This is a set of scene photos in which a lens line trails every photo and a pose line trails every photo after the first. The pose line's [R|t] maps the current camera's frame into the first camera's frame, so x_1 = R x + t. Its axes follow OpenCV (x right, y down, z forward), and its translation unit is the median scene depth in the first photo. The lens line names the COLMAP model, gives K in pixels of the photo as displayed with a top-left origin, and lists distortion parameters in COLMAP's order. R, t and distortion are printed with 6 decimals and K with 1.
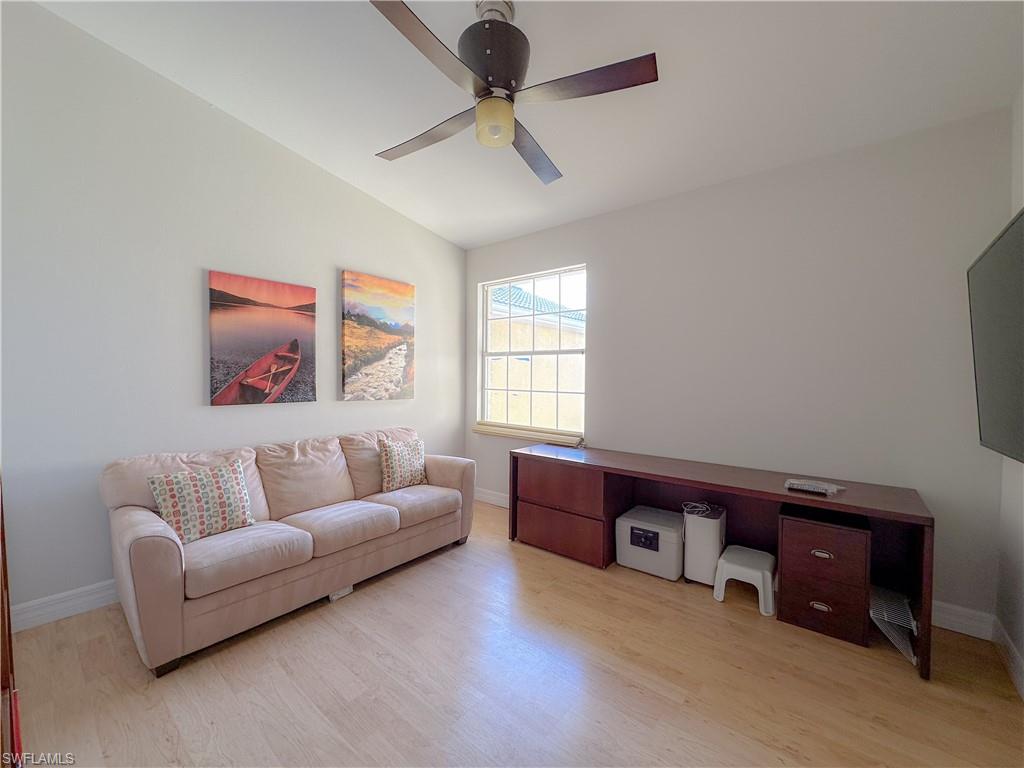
lens RADIAL K [[408.8, 0, 512.1], [0, 408.8, 385.3], [0, 0, 1]] dist [-0.002578, 0.000975]
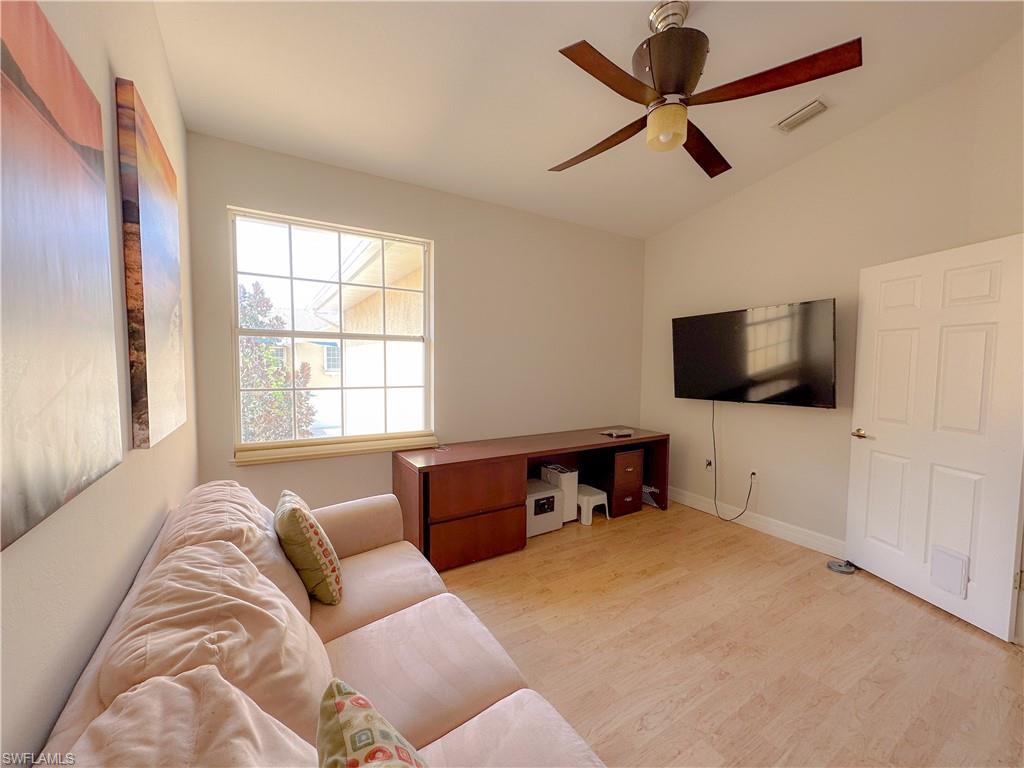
lens RADIAL K [[408.8, 0, 511.2], [0, 408.8, 382.5], [0, 0, 1]] dist [-0.002578, 0.000975]
pose [[0.321716, -0.050500, 0.945488, -0.956912], [0.014890, 0.998723, 0.048277, -0.046955], [-0.946719, -0.001453, 0.322058, 0.838074]]
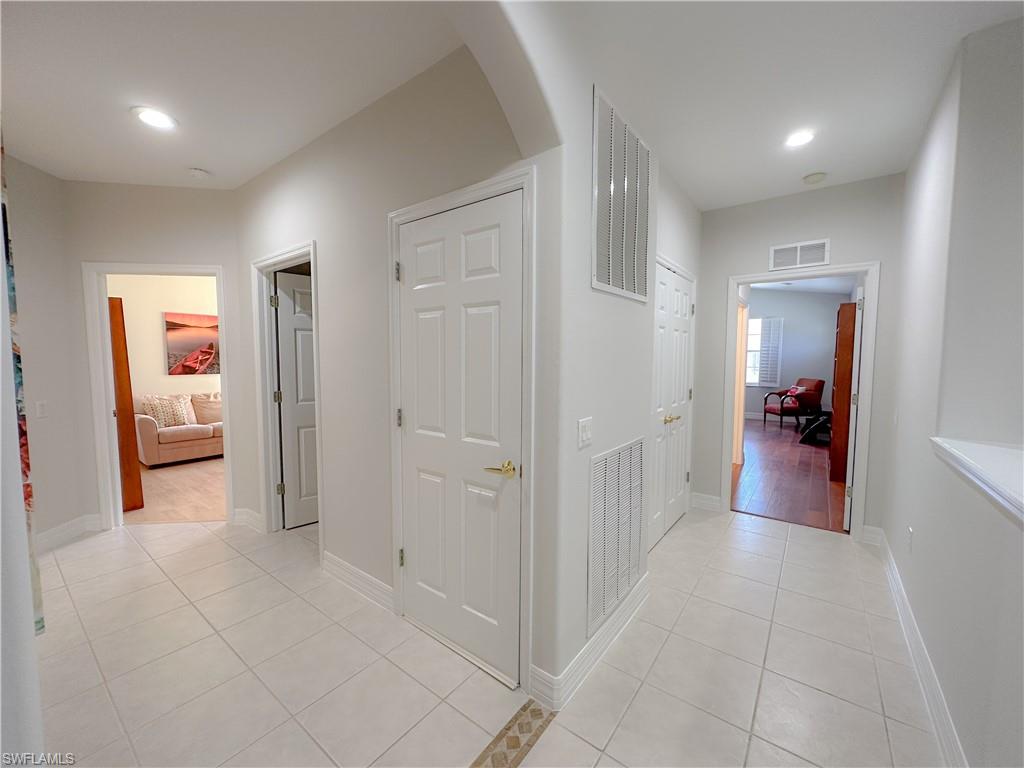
lens RADIAL K [[408.8, 0, 507.4], [0, 408.8, 387.9], [0, 0, 1]] dist [-0.002578, 0.000975]
pose [[0.999765, -0.008937, 0.019746, 0.962116], [0.007945, 0.998728, 0.049801, 0.023116], [-0.020166, -0.049632, 0.998564, -1.141529]]
